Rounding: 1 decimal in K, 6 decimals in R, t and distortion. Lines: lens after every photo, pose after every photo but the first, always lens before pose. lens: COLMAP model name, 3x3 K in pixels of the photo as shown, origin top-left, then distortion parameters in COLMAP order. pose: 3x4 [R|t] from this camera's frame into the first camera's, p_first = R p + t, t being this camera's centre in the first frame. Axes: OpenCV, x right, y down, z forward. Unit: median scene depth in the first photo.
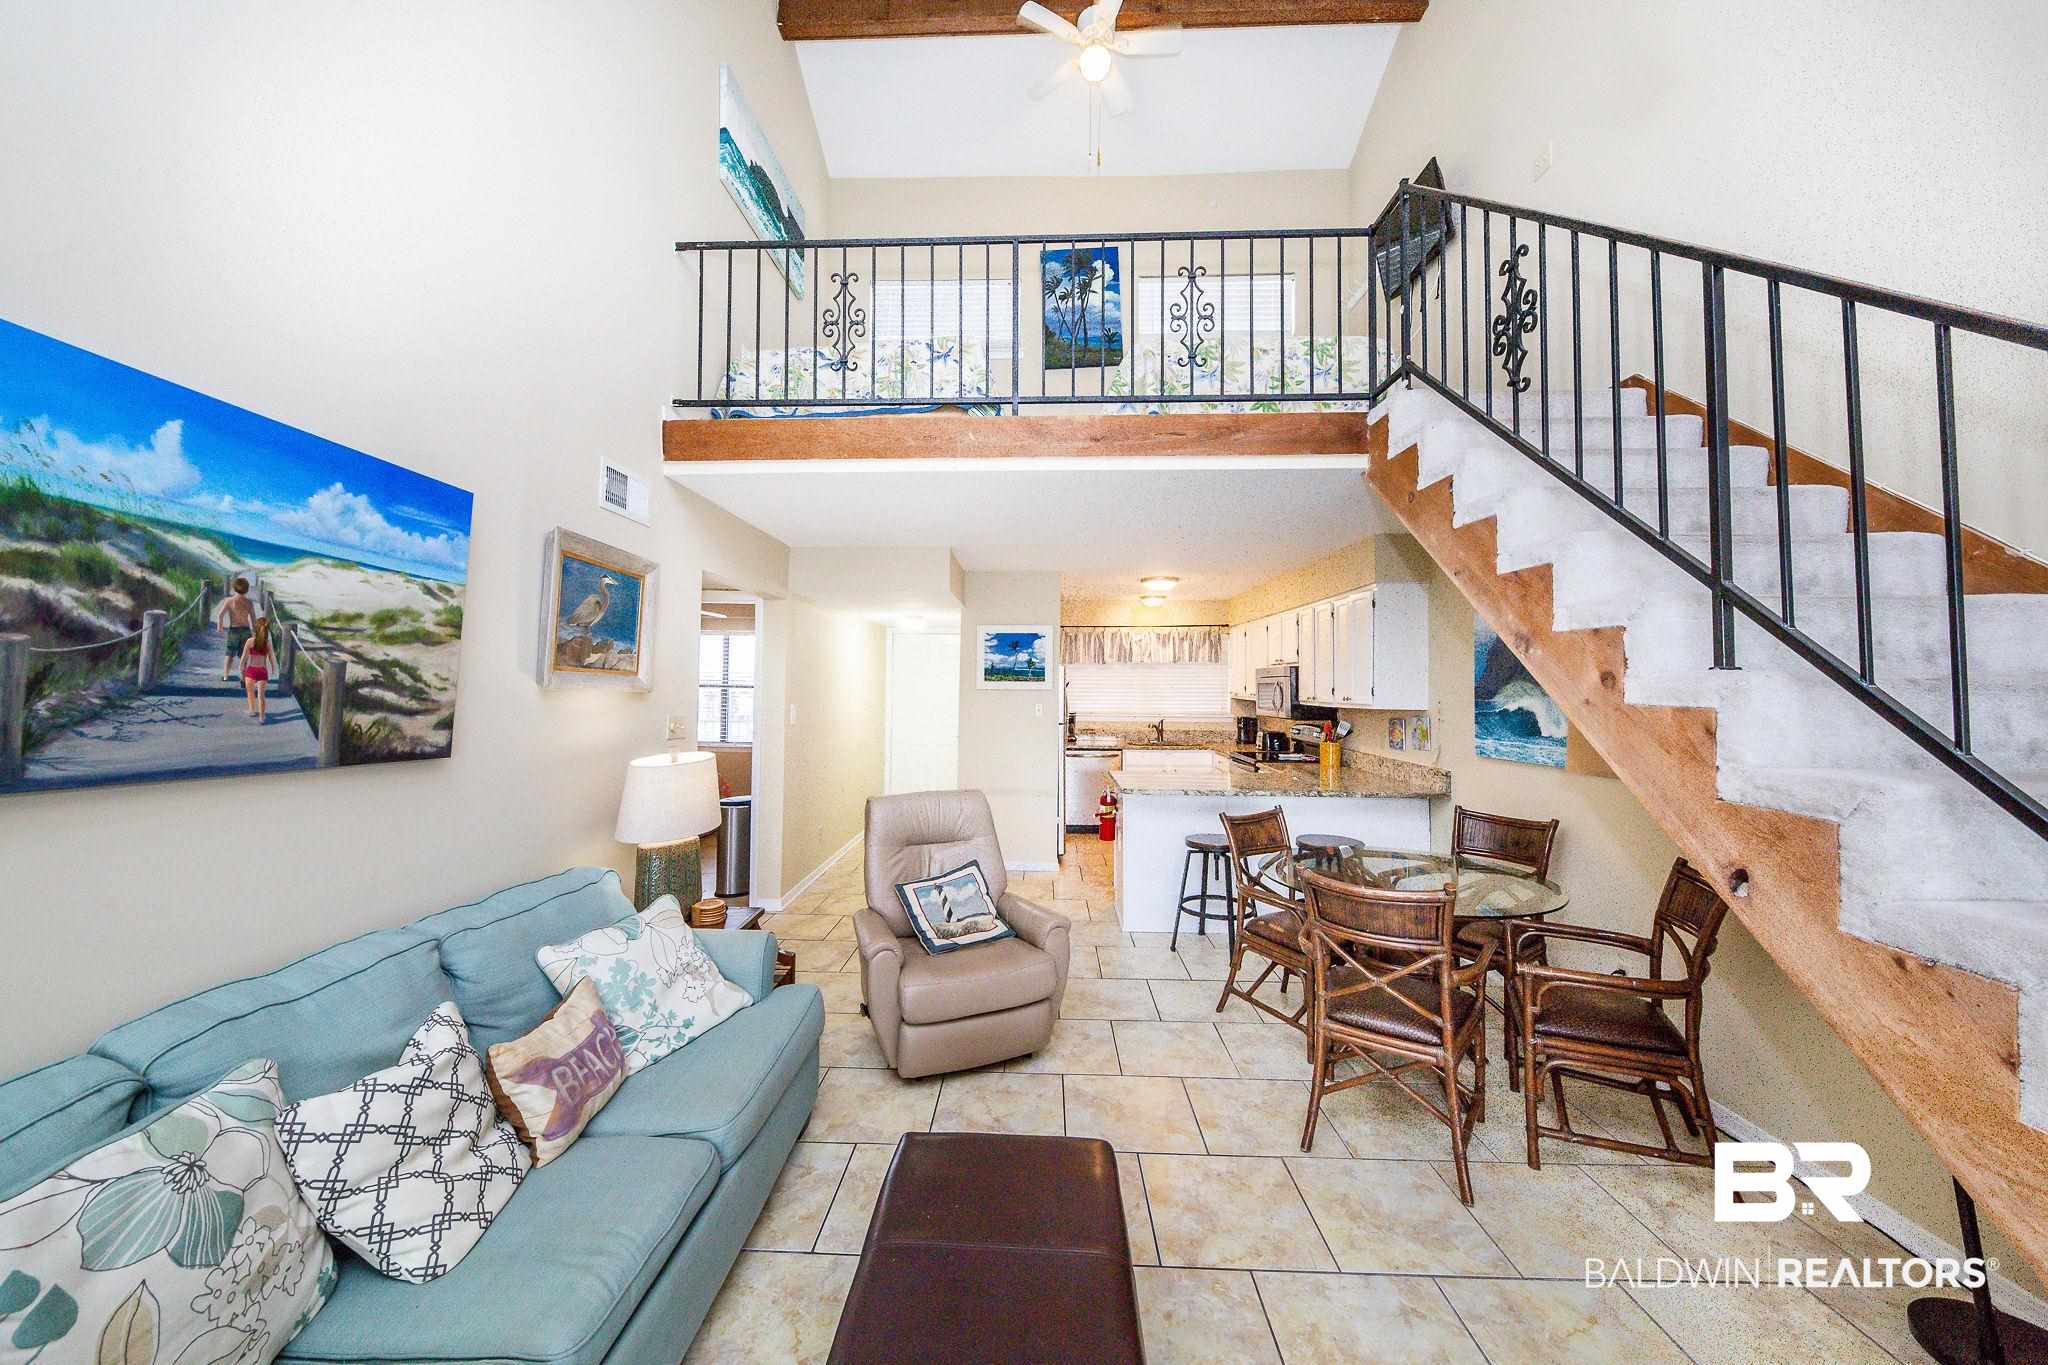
lens RADIAL K [[712.9, 0, 1019.3], [0, 712.9, 671.3], [0, 0, 1]] dist [0.007400, -0.006436]
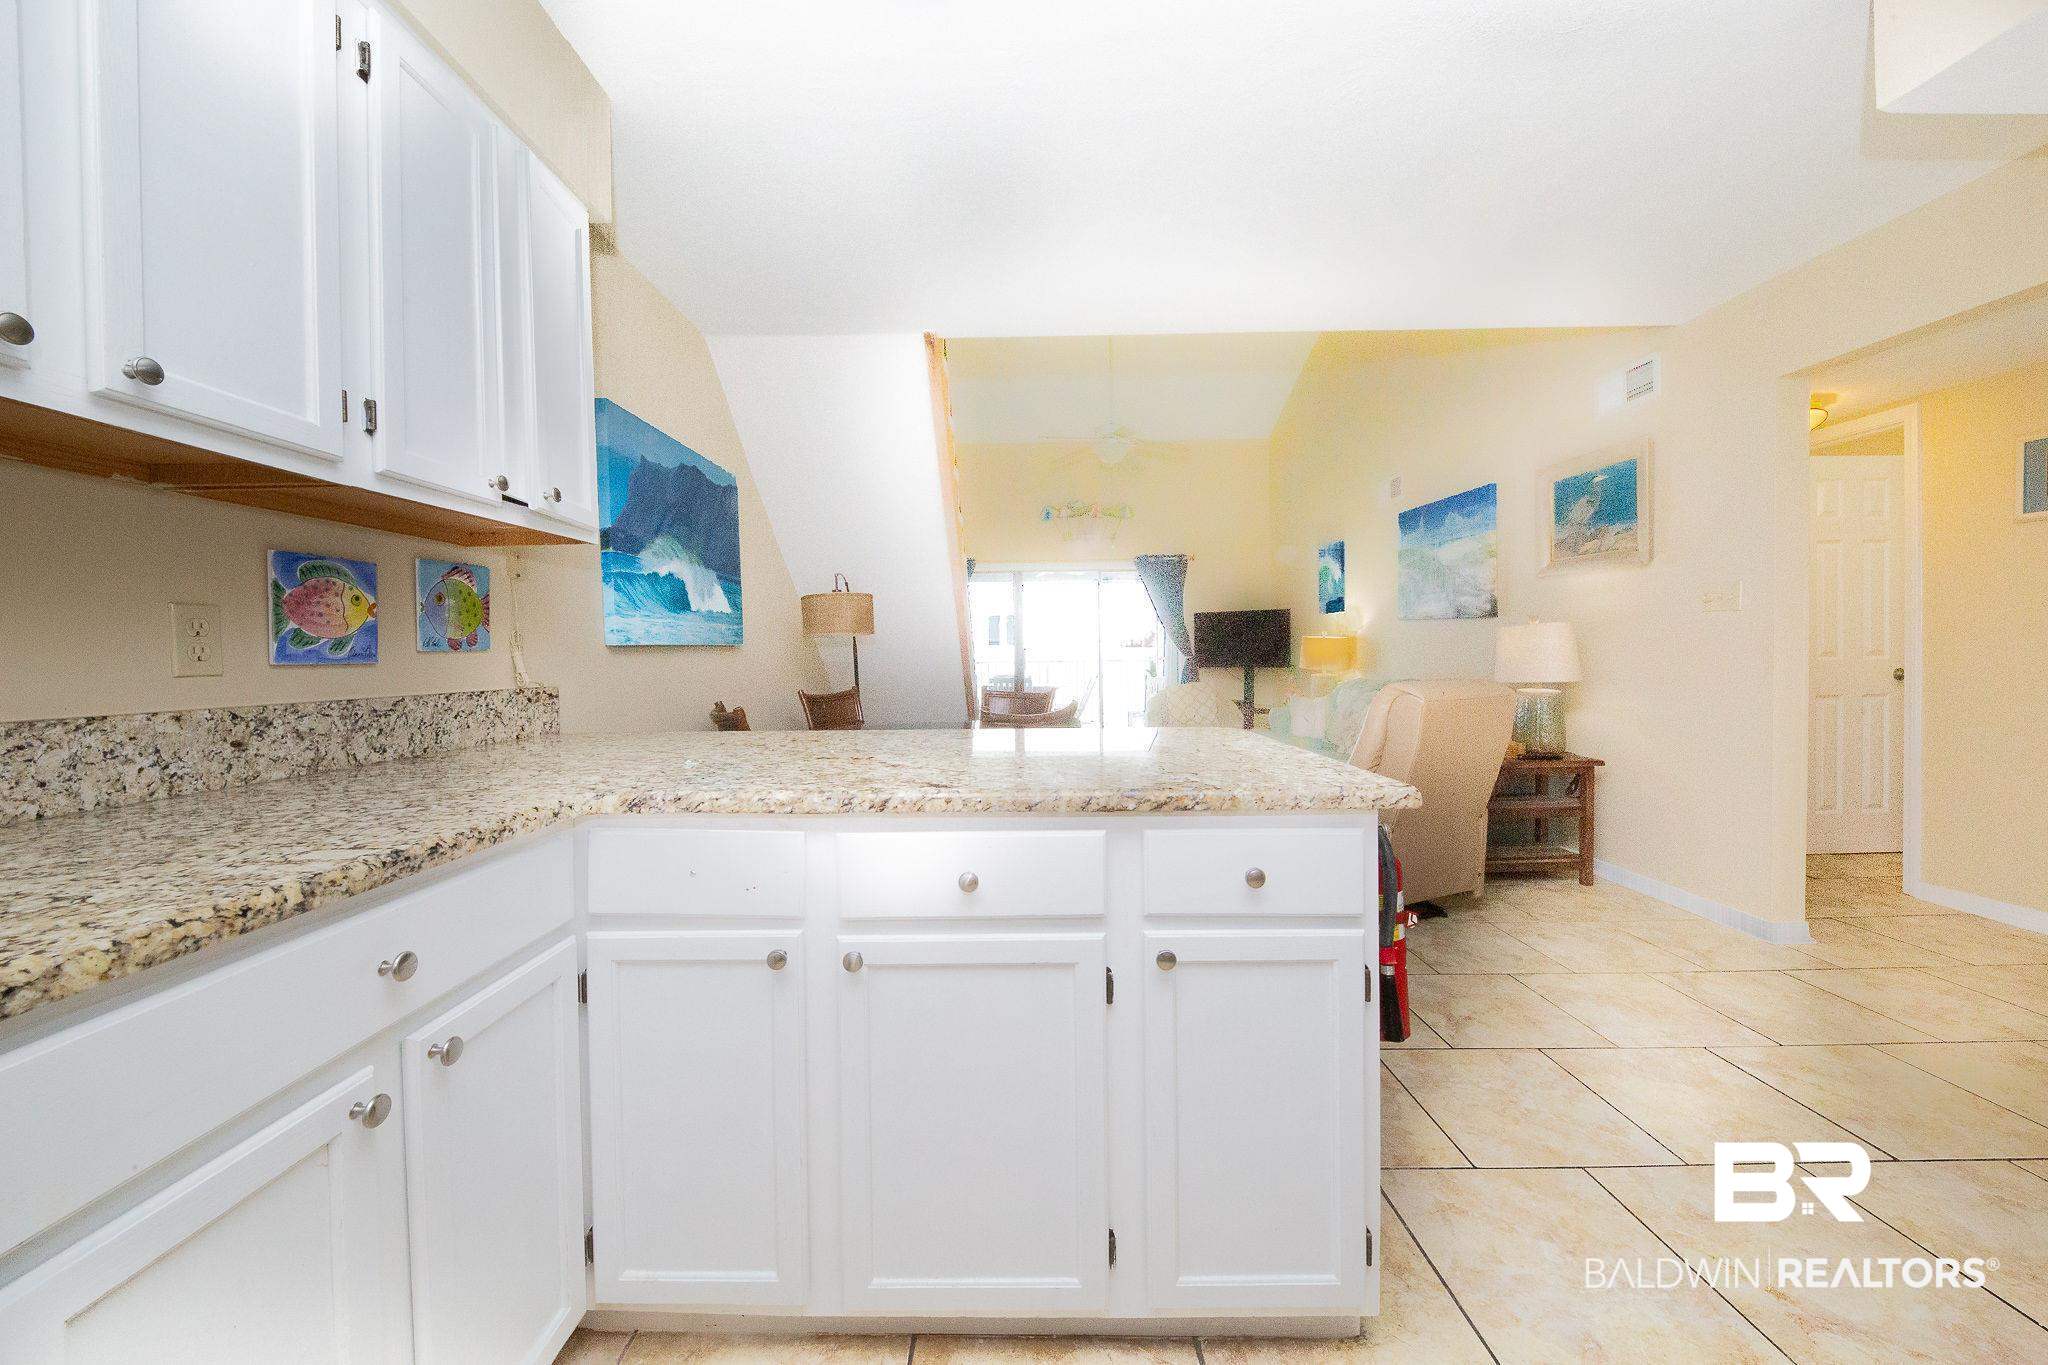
lens RADIAL K [[712.9, 0, 1019.3], [0, 712.9, 671.3], [0, 0, 1]] dist [0.007400, -0.006436]
pose [[-0.999661, 0.005341, -0.025473, 0.640496], [0.005246, 0.999979, 0.003768, 0.274432], [0.025493, 0.003633, -0.999668, 3.147662]]
